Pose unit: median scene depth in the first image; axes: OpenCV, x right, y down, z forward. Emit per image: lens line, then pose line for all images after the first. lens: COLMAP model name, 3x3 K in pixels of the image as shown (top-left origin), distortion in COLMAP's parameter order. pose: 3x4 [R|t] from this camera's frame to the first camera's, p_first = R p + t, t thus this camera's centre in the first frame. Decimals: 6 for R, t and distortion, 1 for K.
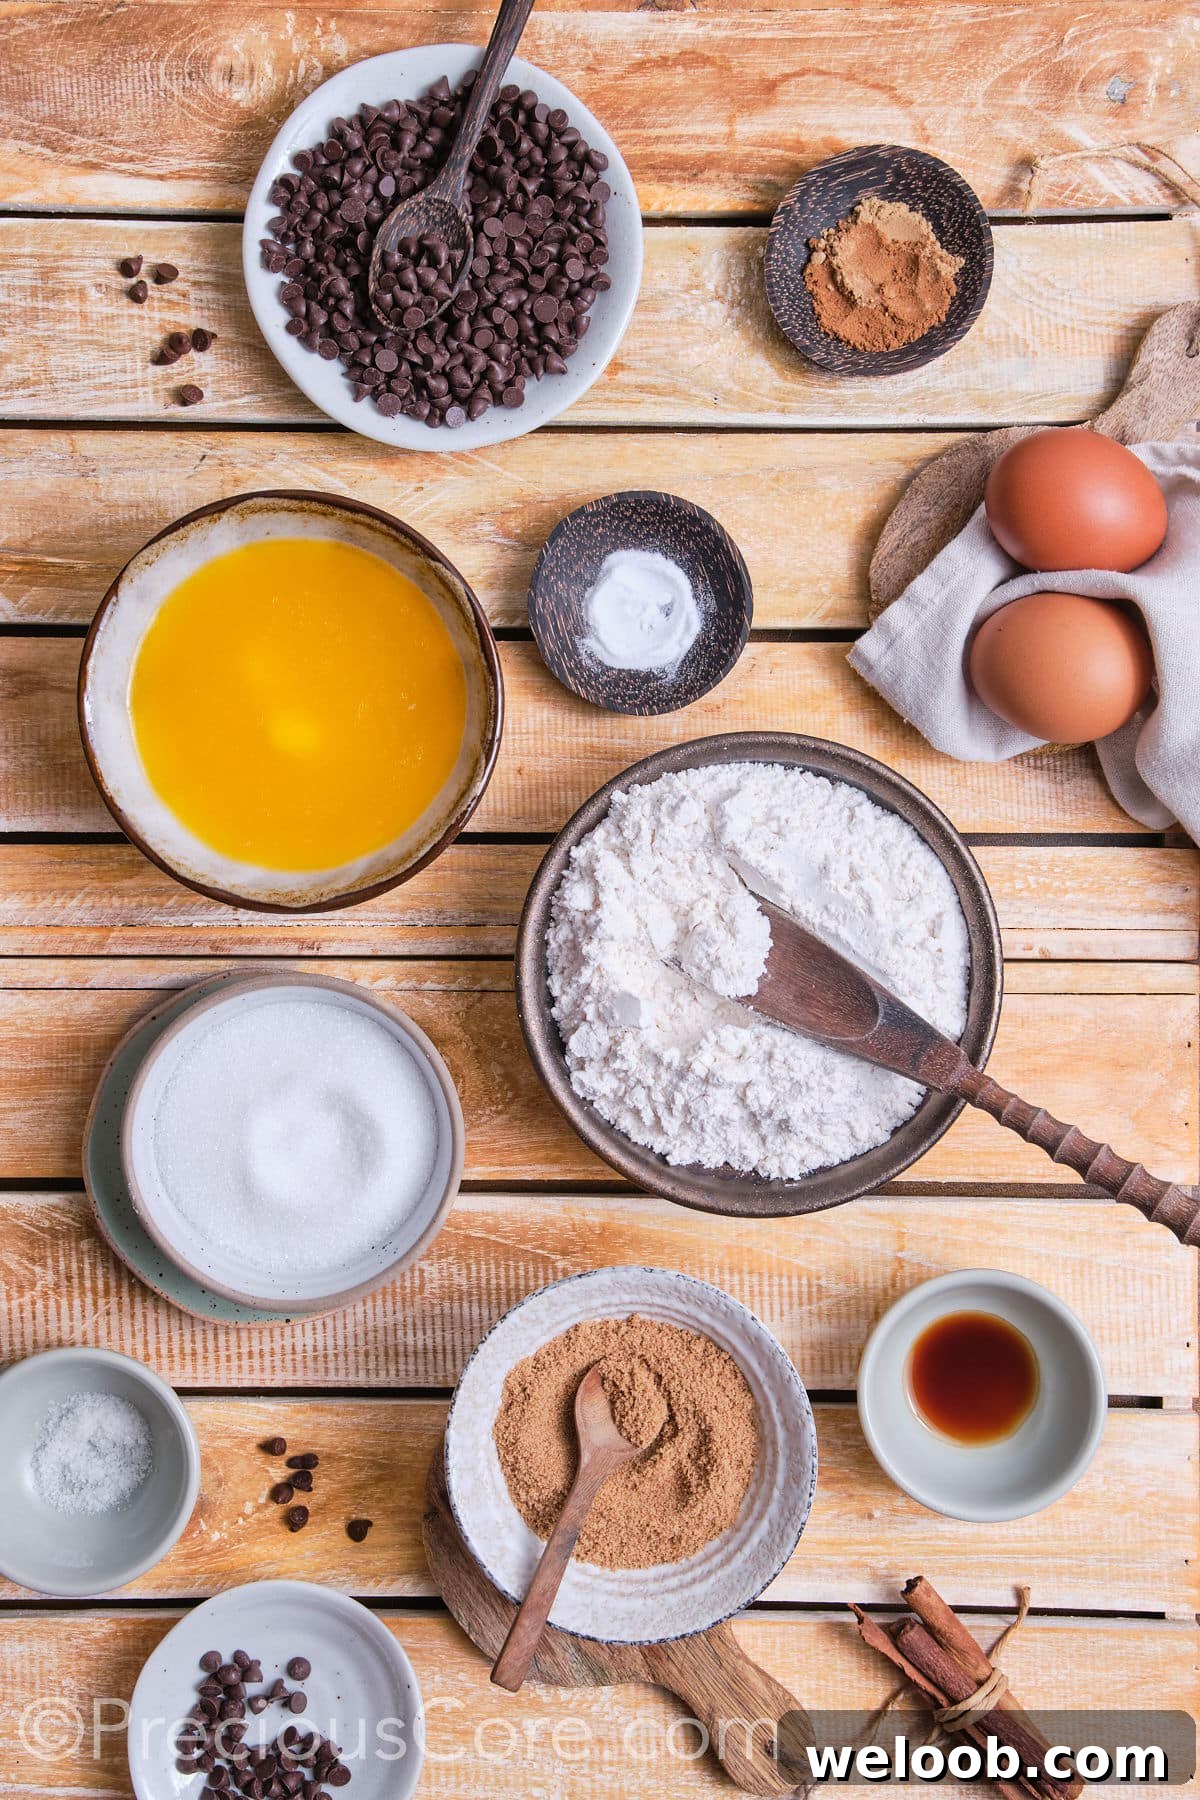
lens RADIAL K [[6343.4, 0, 598.2], [0, 6343.4, 899.6], [0, 0, 1]] dist [1.240375, 0.000000]
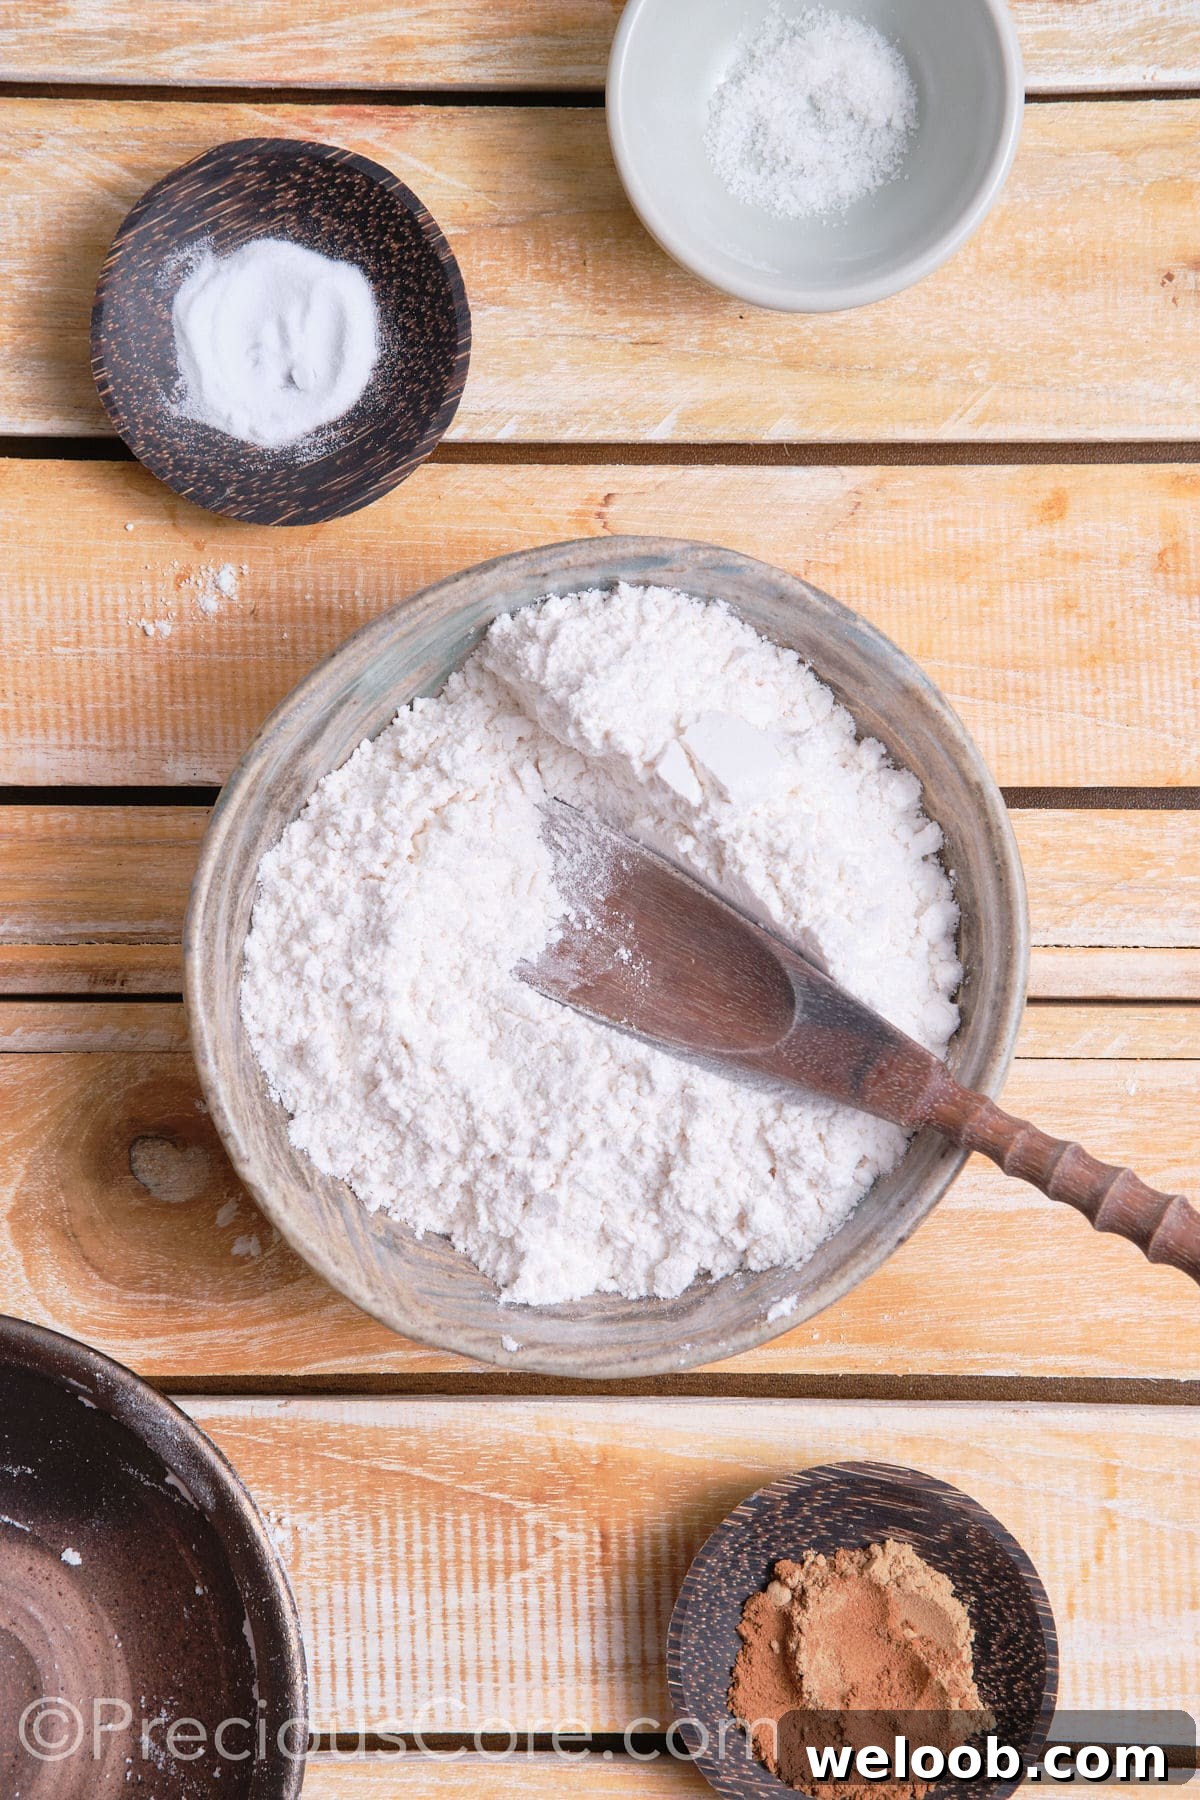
lens RADIAL K [[6343.4, 0, 641.0], [0, 6343.4, 900.7], [0, 0, 1]] dist [1.240375, 0.000000]
pose [[0.999977, 0.000081, 0.006785, 0.000162], [-0.000089, 0.999999, 0.001159, -0.000565], [-0.006785, -0.001159, 0.999976, 0.405376]]
